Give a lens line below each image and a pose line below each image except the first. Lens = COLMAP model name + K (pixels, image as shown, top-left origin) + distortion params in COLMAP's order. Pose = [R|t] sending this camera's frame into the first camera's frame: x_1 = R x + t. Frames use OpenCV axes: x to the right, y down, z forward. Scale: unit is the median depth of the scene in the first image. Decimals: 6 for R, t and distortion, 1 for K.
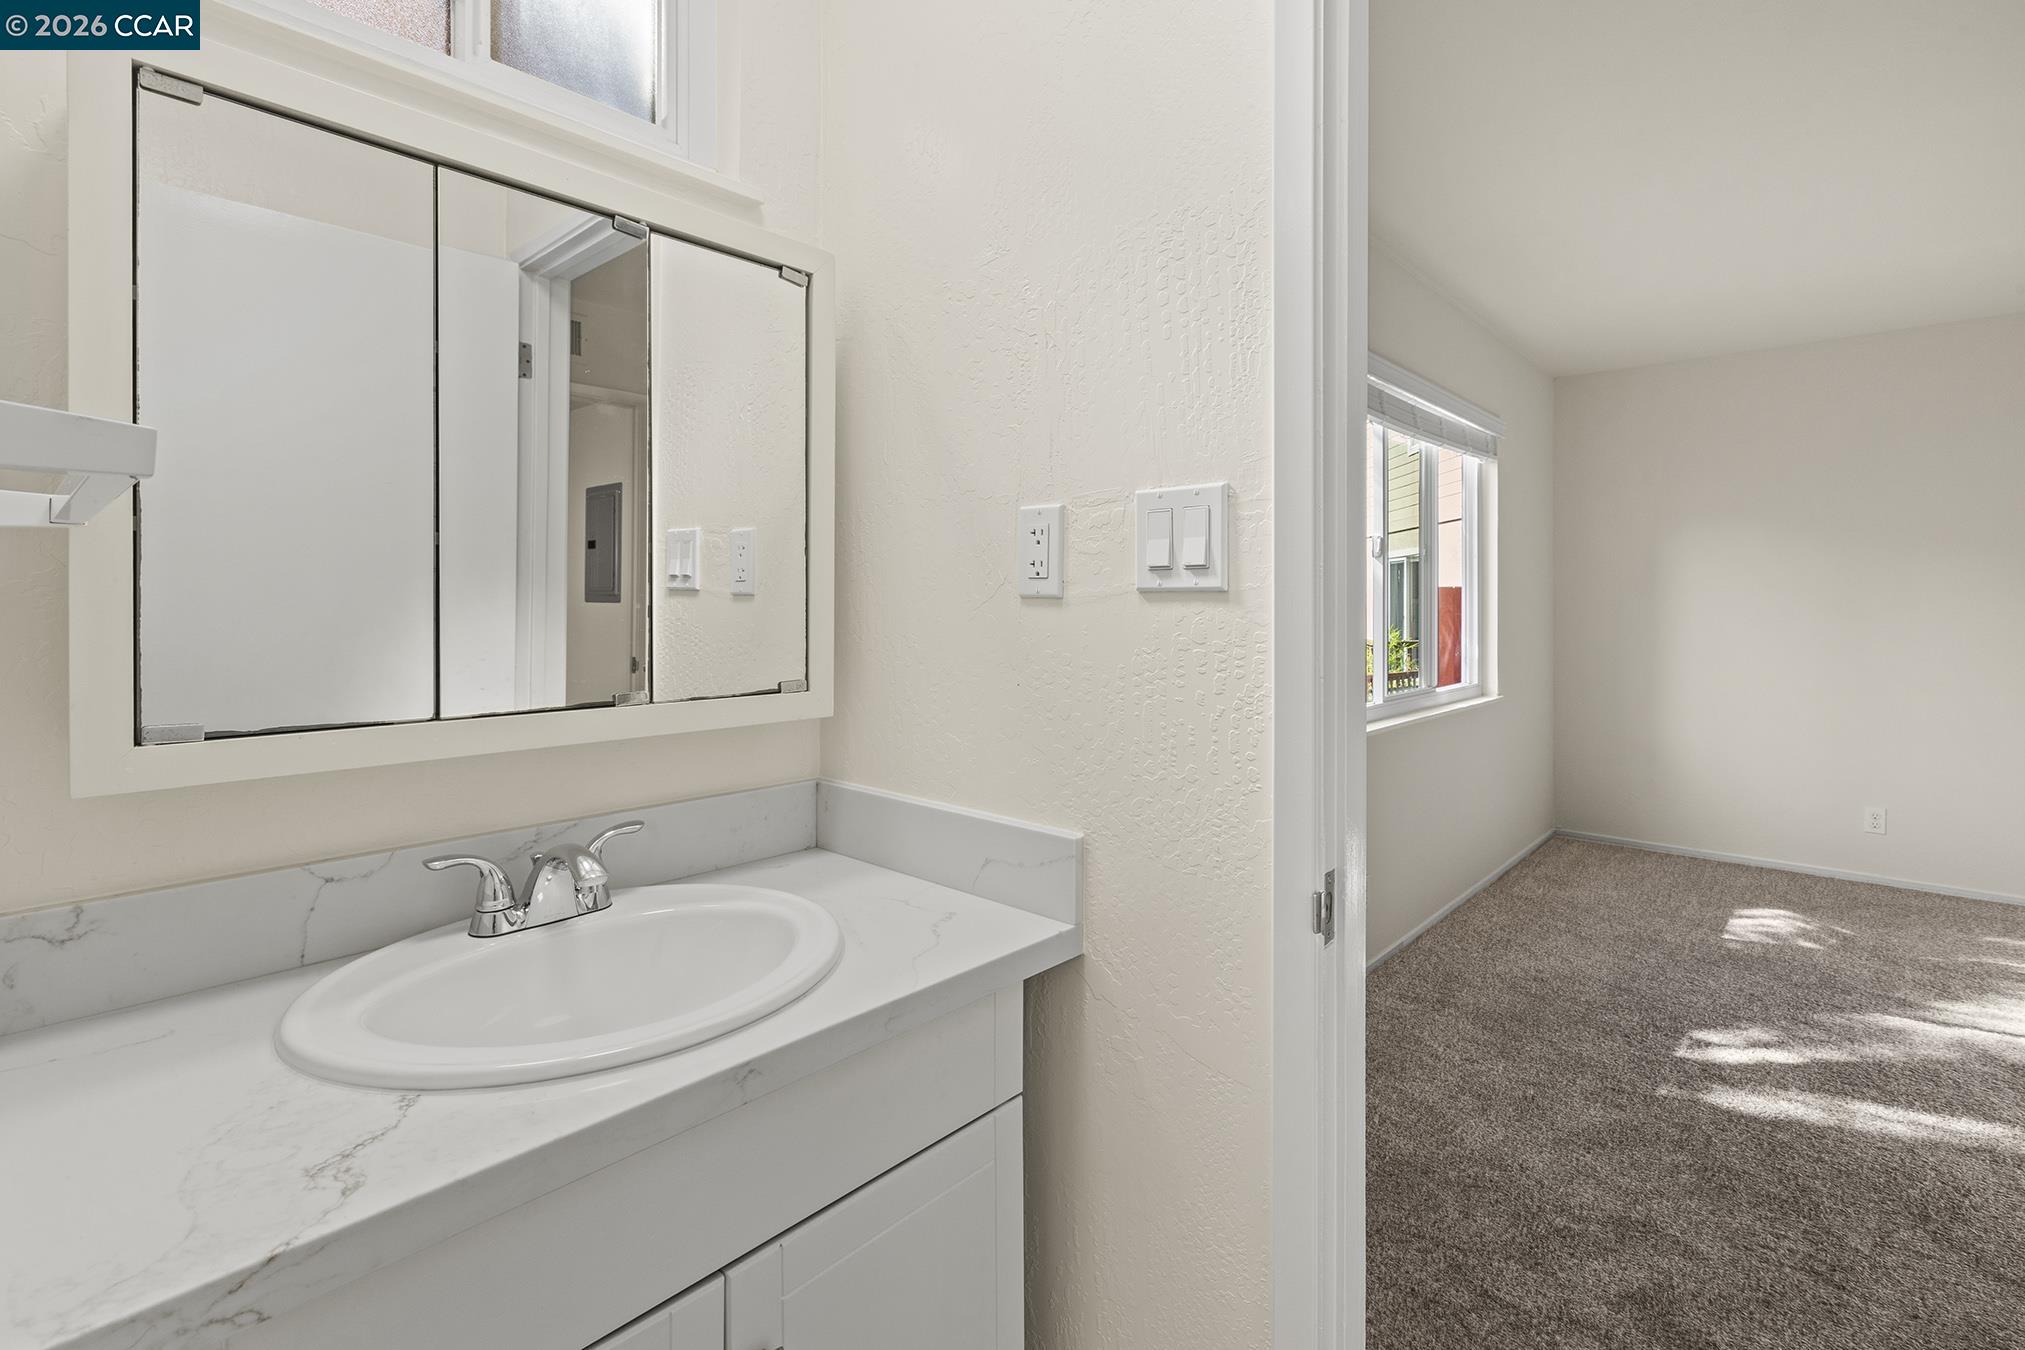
lens RADIAL K [[940.6, 0, 1020.7], [0, 940.6, 607.3], [0, 0, 1]] dist [-0.001164, 0.004531]
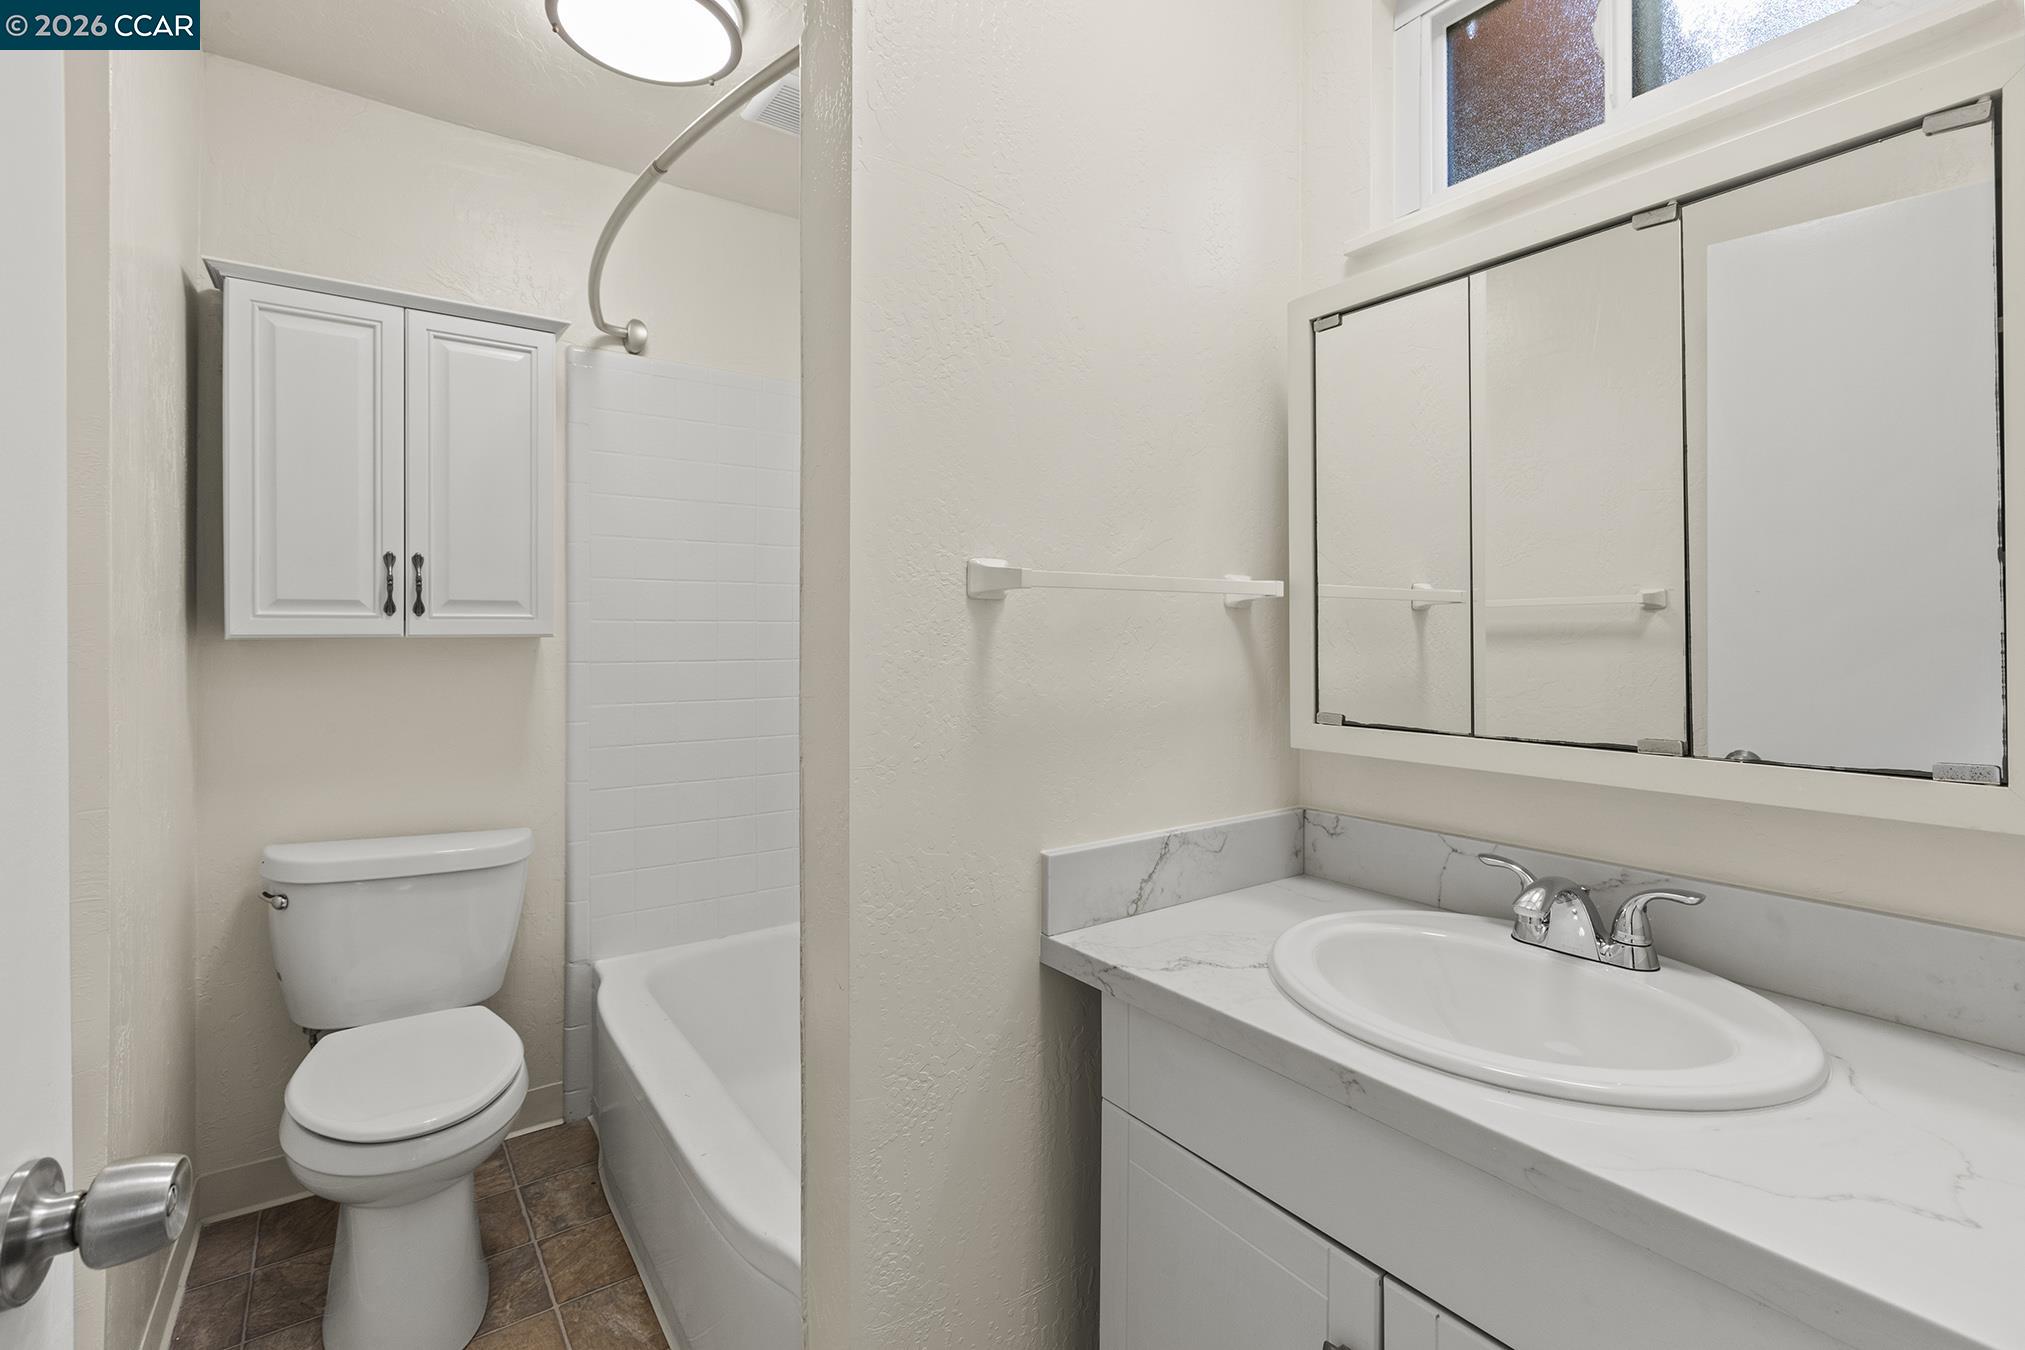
lens RADIAL K [[914.3, 0, 1010.6], [0, 914.3, 639.6], [0, 0, 1]] dist [0.002284, -0.000403]
pose [[-0.215567, 0.002970, -0.976484, 0.750379], [-0.005055, 0.999979, 0.004158, -0.006578], [0.976476, 0.005832, -0.215548, 0.787059]]
